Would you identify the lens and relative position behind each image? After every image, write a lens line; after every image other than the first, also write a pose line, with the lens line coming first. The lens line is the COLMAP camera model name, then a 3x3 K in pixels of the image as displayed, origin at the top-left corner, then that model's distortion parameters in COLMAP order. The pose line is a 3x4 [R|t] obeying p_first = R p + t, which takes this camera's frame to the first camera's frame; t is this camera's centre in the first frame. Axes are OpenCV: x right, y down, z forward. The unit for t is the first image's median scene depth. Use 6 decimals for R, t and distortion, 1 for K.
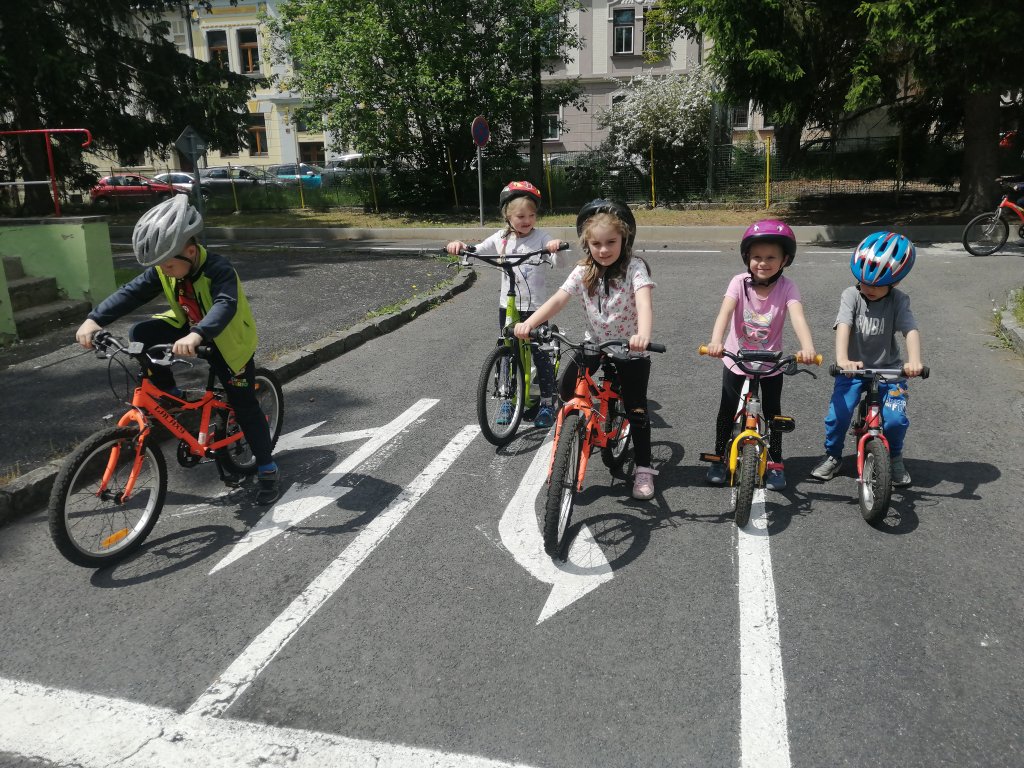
lens RADIAL K [[811.4, 0, 512.0], [0, 811.4, 384.0], [0, 0, 1]] dist [0.024284, -0.010370]
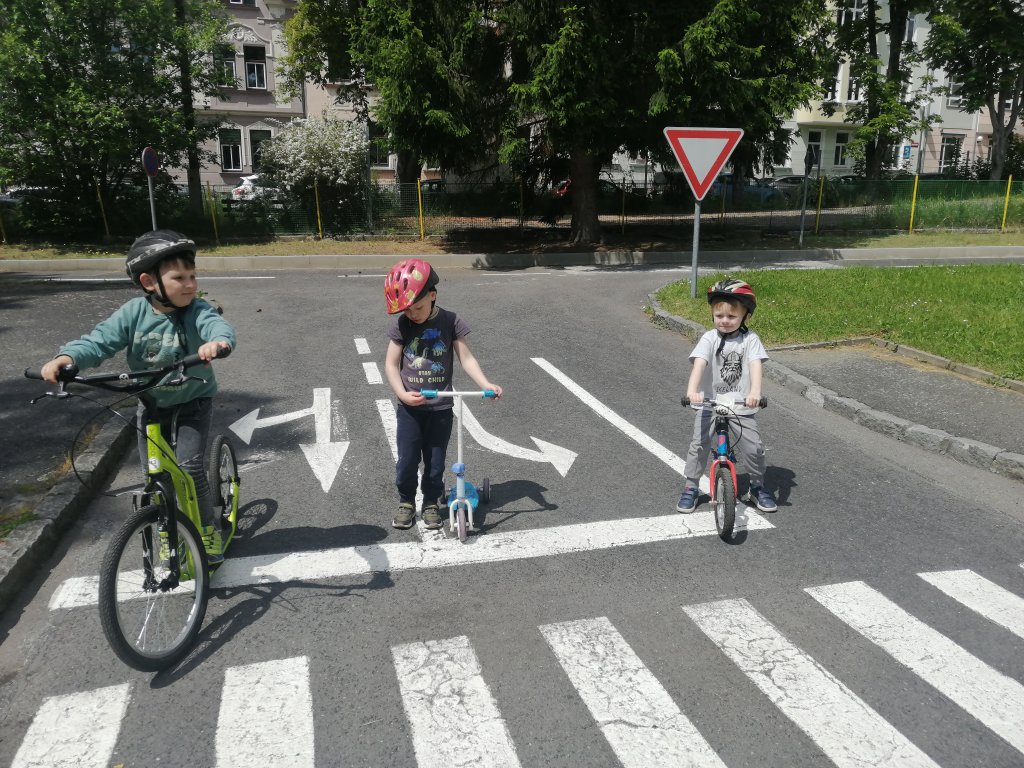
lens RADIAL K [[804.6, 0, 513.1], [0, 804.6, 393.6], [0, 0, 1]] dist [0.036073, -0.053218]
pose [[0.878644, -0.087464, 0.469398, -0.169656], [0.100133, 0.994972, -0.002038, 0.023475], [-0.466860, 0.048793, 0.882984, -0.088370]]
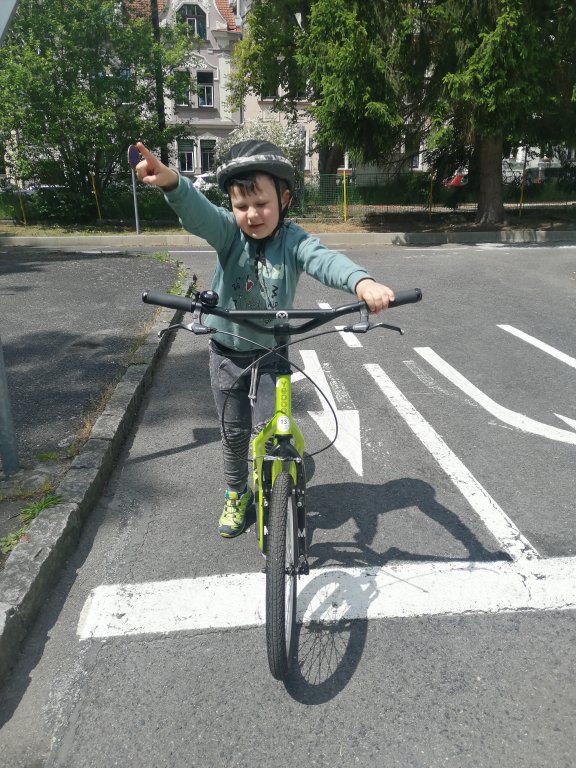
lens RADIAL K [[608.6, 0, 287.8], [0, 608.6, 389.7], [0, 0, 1]] dist [0.024284, -0.010370]
pose [[0.943384, -0.081791, 0.321461, -0.178335], [0.068130, 0.996239, 0.053539, 0.011090], [-0.324631, -0.028607, 0.945408, 0.039325]]
